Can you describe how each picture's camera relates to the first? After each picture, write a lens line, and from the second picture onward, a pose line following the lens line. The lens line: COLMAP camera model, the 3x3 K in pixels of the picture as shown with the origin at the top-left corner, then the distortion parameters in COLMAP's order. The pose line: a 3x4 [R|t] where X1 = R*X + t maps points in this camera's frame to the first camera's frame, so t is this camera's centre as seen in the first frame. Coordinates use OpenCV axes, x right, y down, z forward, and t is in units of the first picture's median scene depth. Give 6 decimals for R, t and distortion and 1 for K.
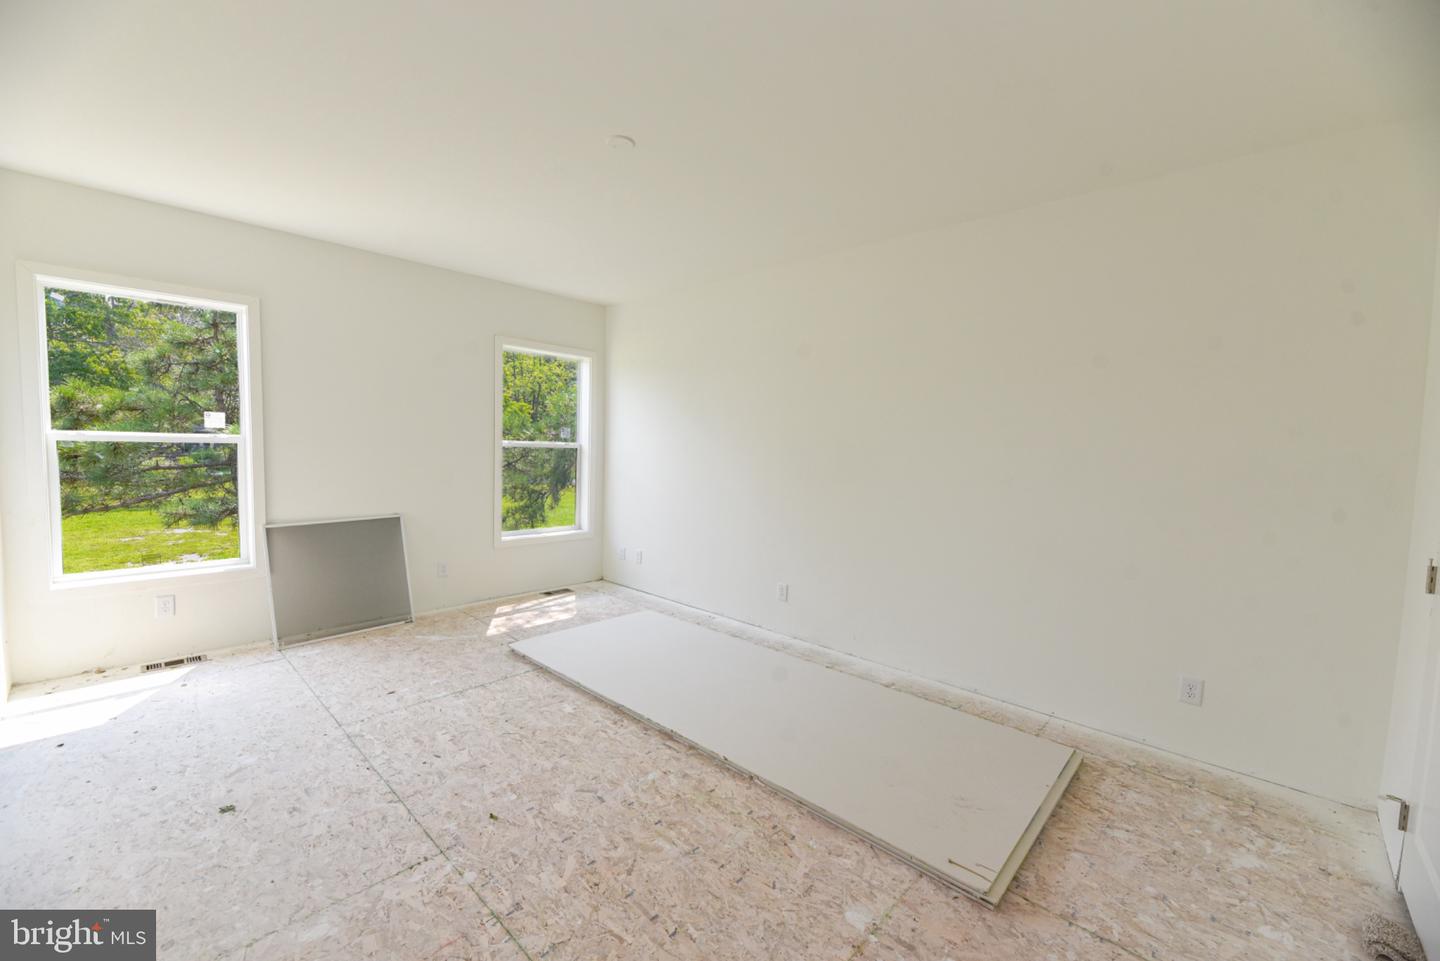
lens RADIAL K [[575.1, 0, 693.3], [0, 575.1, 485.7], [0, 0, 1]] dist [0.001886, -0.003613]
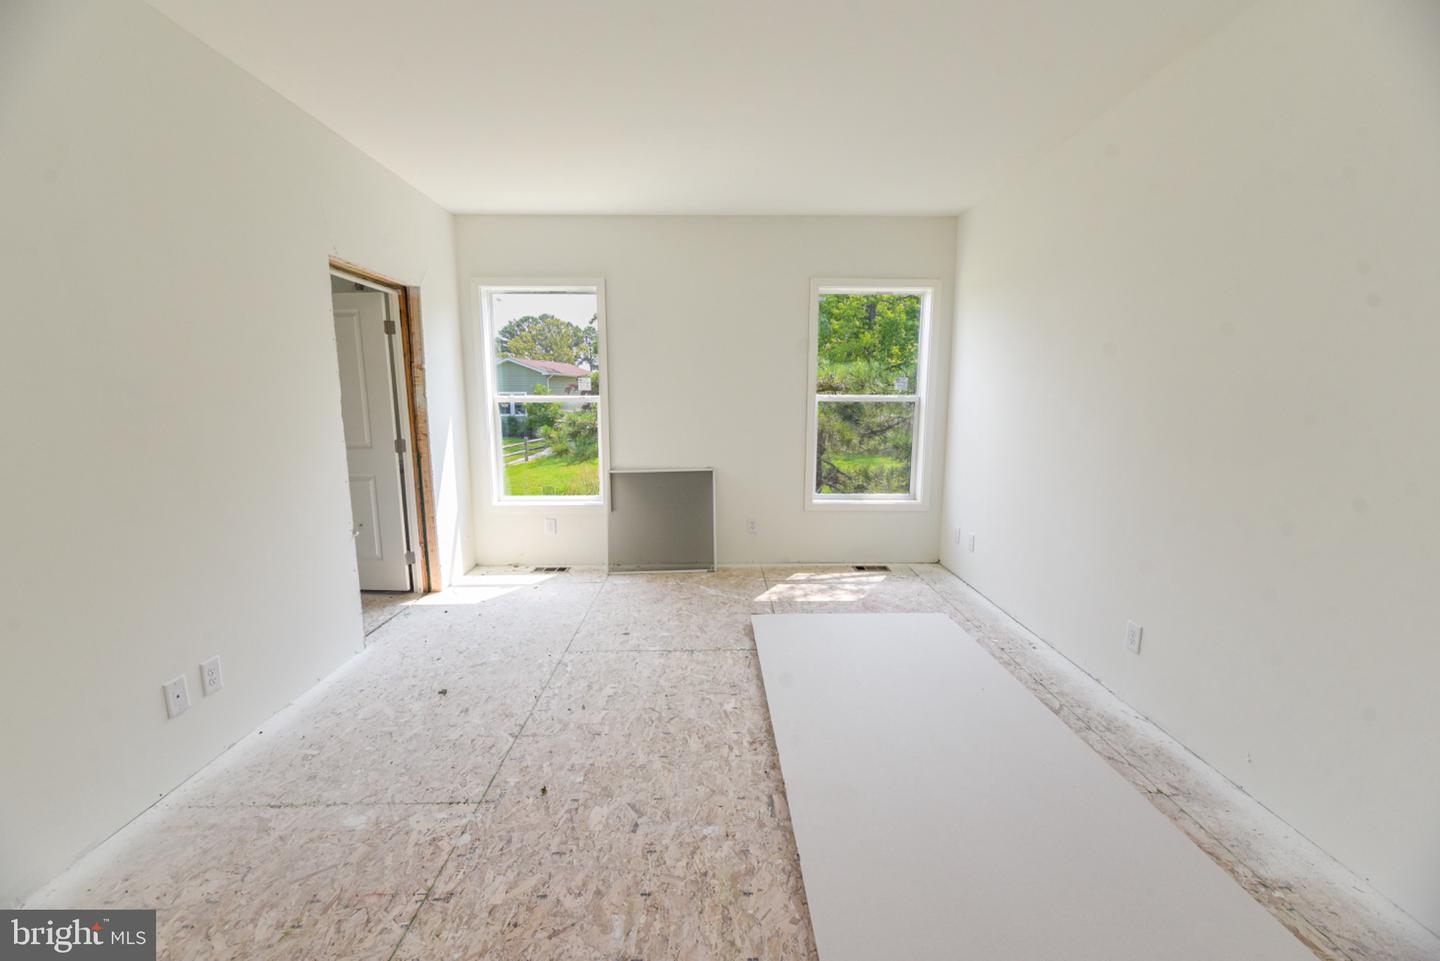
lens RADIAL K [[579.3, 0, 722.0], [0, 579.3, 485.6], [0, 0, 1]] dist [0.002640, -0.003611]
pose [[0.716593, 0.082532, -0.692591, 0.255758], [-0.030575, 0.995737, 0.087022, -0.012475], [0.696821, -0.041183, 0.716062, 0.277930]]
